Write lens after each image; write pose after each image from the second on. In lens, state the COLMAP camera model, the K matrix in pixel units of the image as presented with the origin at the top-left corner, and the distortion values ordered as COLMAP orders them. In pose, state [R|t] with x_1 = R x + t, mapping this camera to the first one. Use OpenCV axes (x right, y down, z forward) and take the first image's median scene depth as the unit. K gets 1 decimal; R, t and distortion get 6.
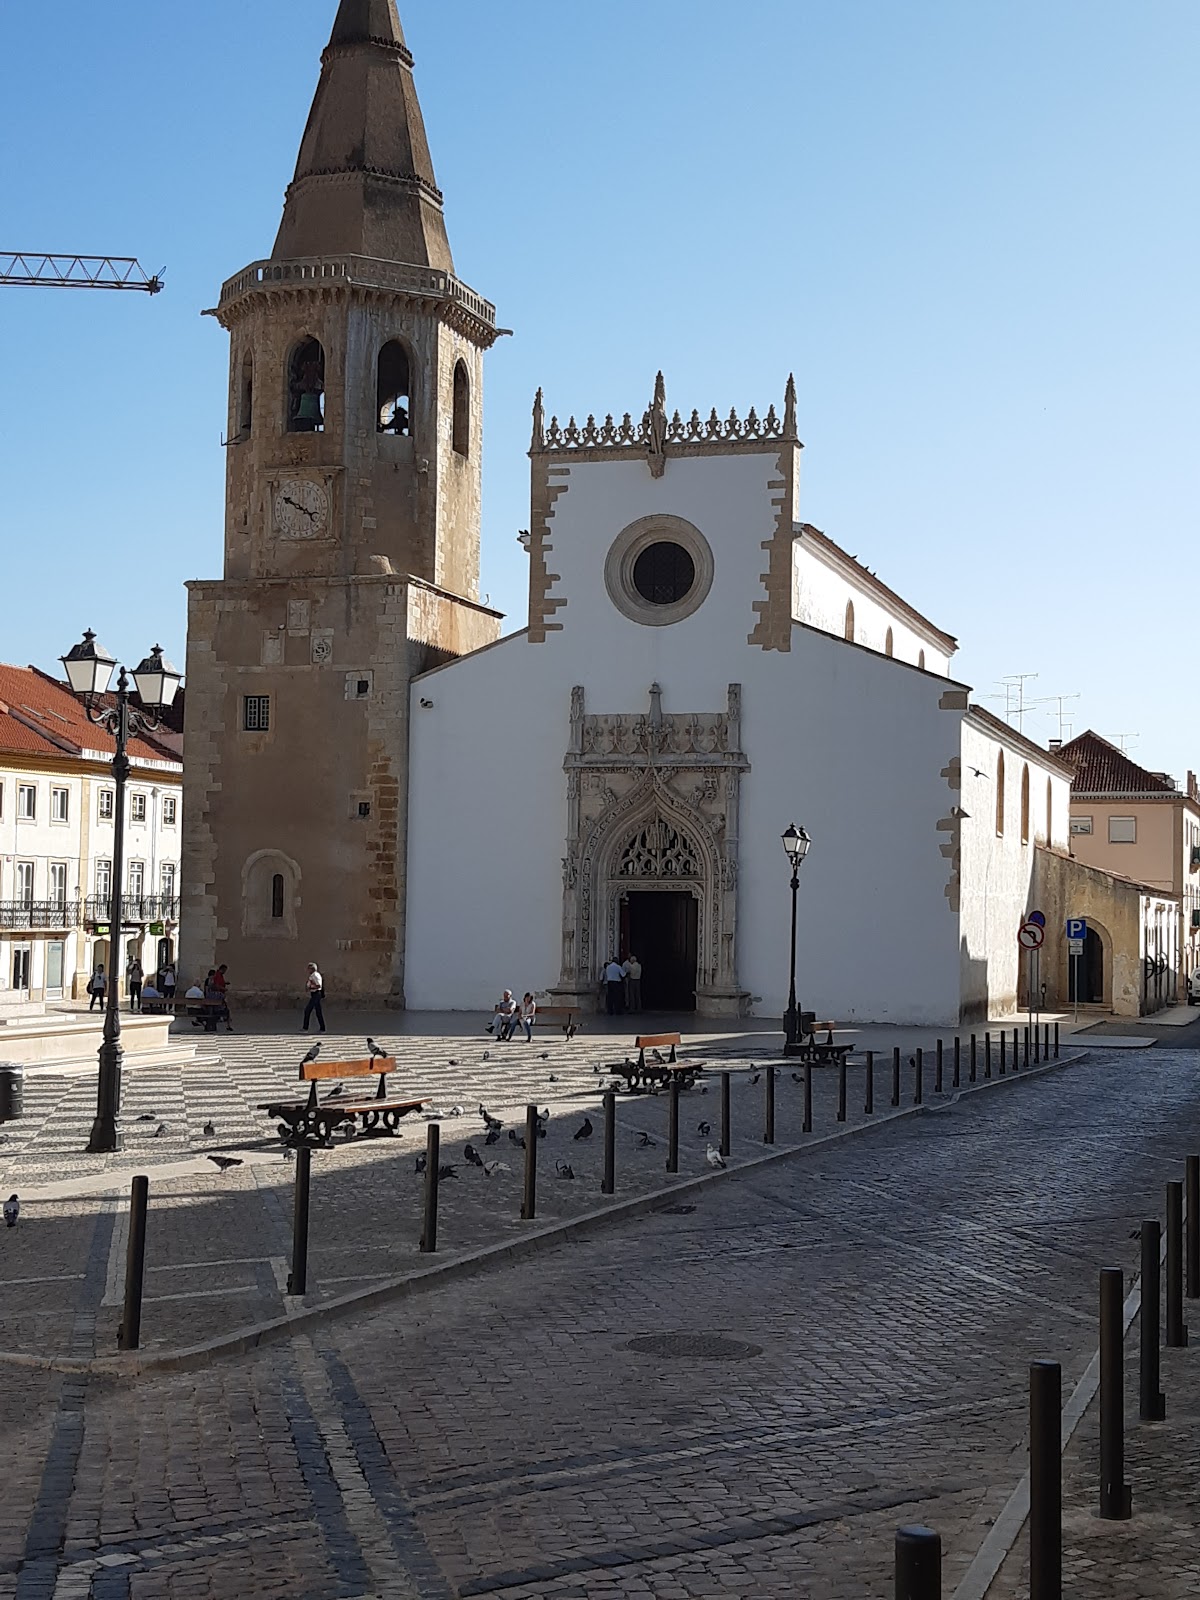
lens RADIAL K [[2268.0, 0, 600.0], [0, 2268.0, 800.0], [0, 0, 1]] dist [0.017483, 0.007033]
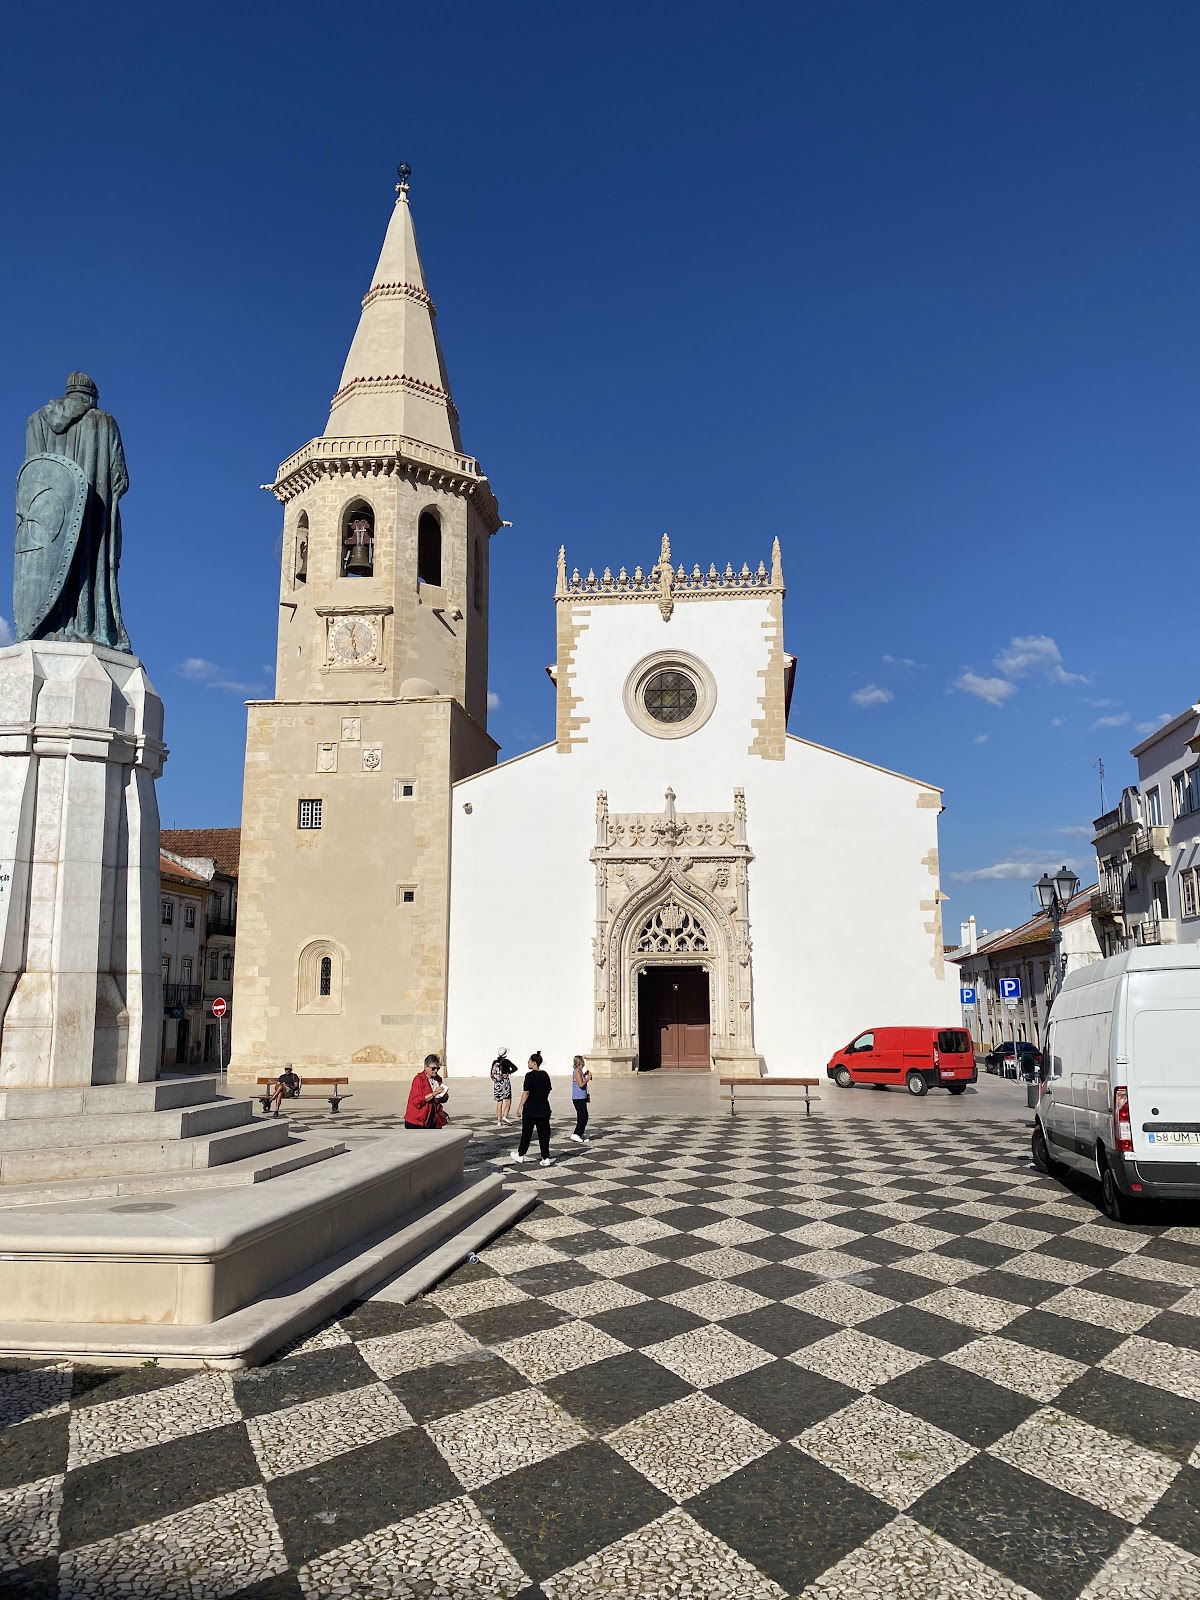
lens RADIAL K [[1199.4, 0, 600.0], [0, 1199.4, 800.0], [0, 0, 1]] dist [0.069181, -0.000945]
pose [[0.981181, 0.014935, 0.192512, -0.128730], [0.008025, 0.992989, -0.117936, 0.027867], [-0.192924, 0.117261, 0.974182, 0.392739]]
